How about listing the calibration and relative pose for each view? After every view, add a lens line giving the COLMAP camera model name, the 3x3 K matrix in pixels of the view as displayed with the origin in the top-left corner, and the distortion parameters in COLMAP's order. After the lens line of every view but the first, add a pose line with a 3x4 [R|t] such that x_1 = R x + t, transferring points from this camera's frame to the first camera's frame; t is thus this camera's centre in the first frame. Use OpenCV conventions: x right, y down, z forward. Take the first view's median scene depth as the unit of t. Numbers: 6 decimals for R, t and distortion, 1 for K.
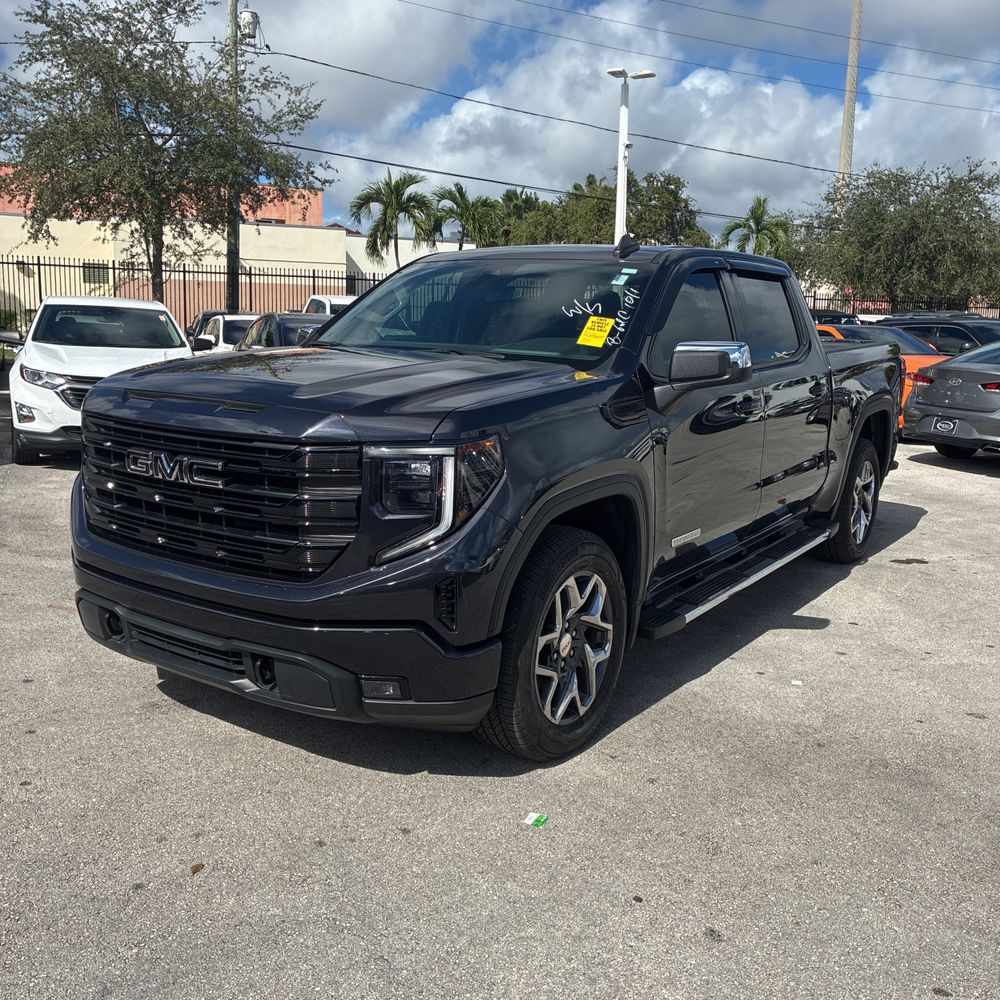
lens RADIAL K [[1003.1, 0, 481.9], [0, 1003.1, 499.2], [0, 0, 1]] dist [0.043839, -0.042706]
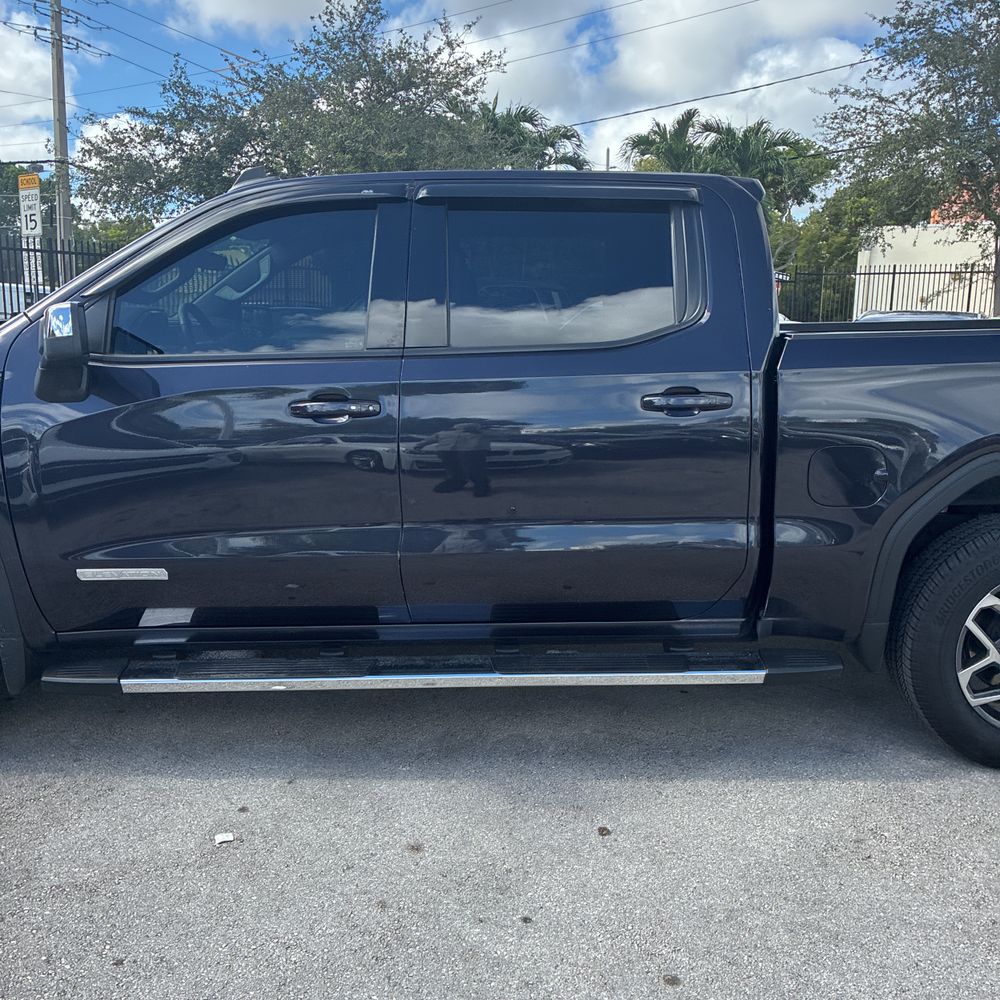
lens RADIAL K [[994.9, 0, 481.1], [0, 994.9, 498.3], [0, 0, 1]] dist [0.022662, 0.008379]
pose [[0.596213, 0.135476, -0.791313, 0.849468], [-0.145460, 0.987575, 0.059480, -0.092474], [0.789539, 0.079642, 0.608511, 0.689868]]
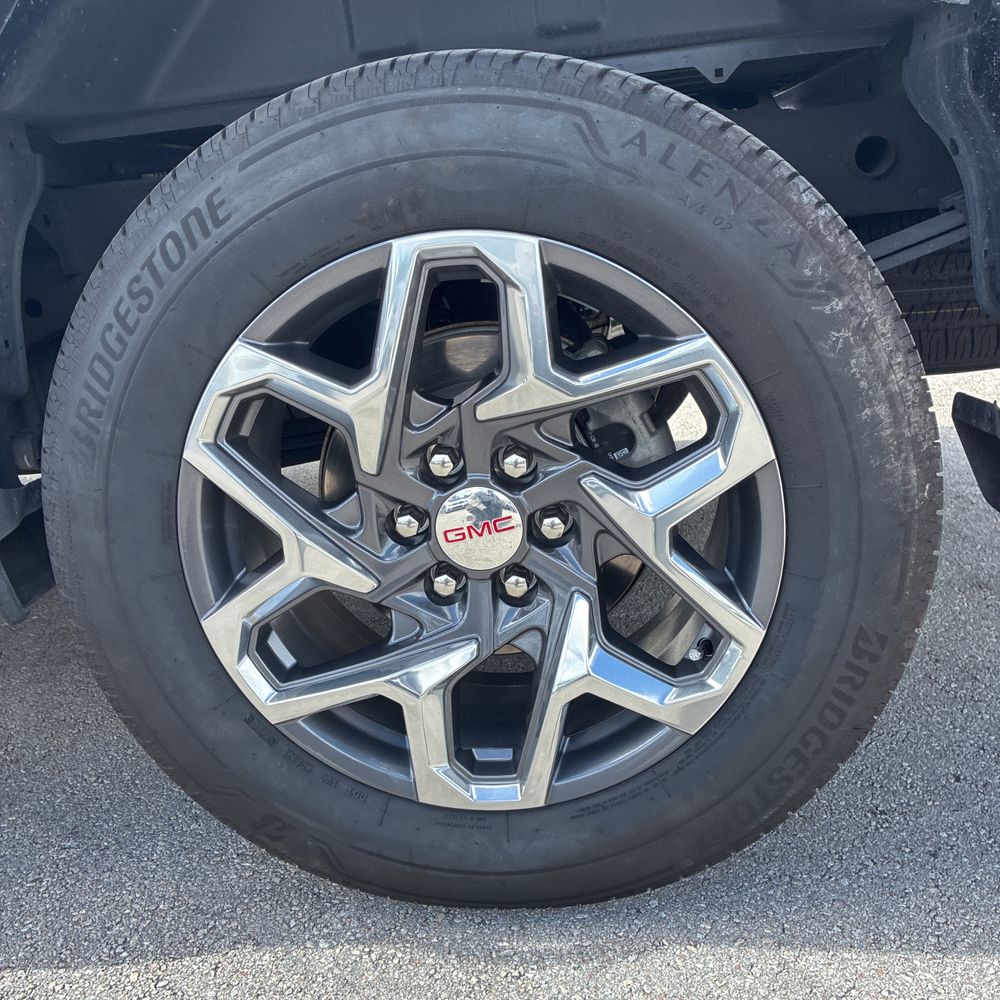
lens RADIAL K [[997.6, 0, 496.1], [0, 997.6, 496.0], [0, 0, 1]] dist [0.045731, -0.034351]
pose [[0.512008, 0.192188, -0.837204, 0.712151], [-0.081021, 0.981109, 0.175673, -0.045795], [0.855151, -0.022115, 0.517907, 1.333306]]
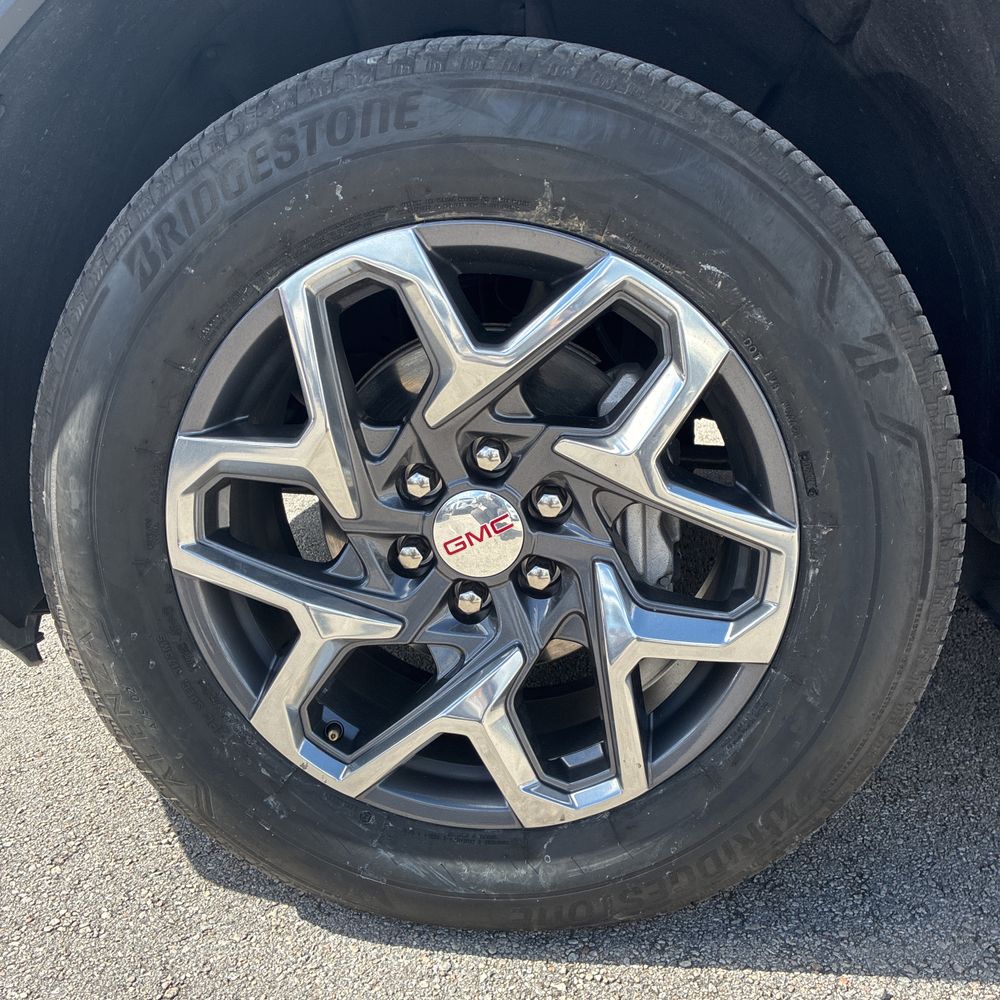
lens RADIAL K [[997.6, 0, 496.1], [0, 997.6, 496.0], [0, 0, 1]] dist [0.045731, -0.034351]
pose [[0.477291, 0.199087, -0.855896, 0.234622], [-0.116285, 0.979741, 0.163048, 0.072390], [0.871017, 0.021707, 0.490772, 0.680693]]
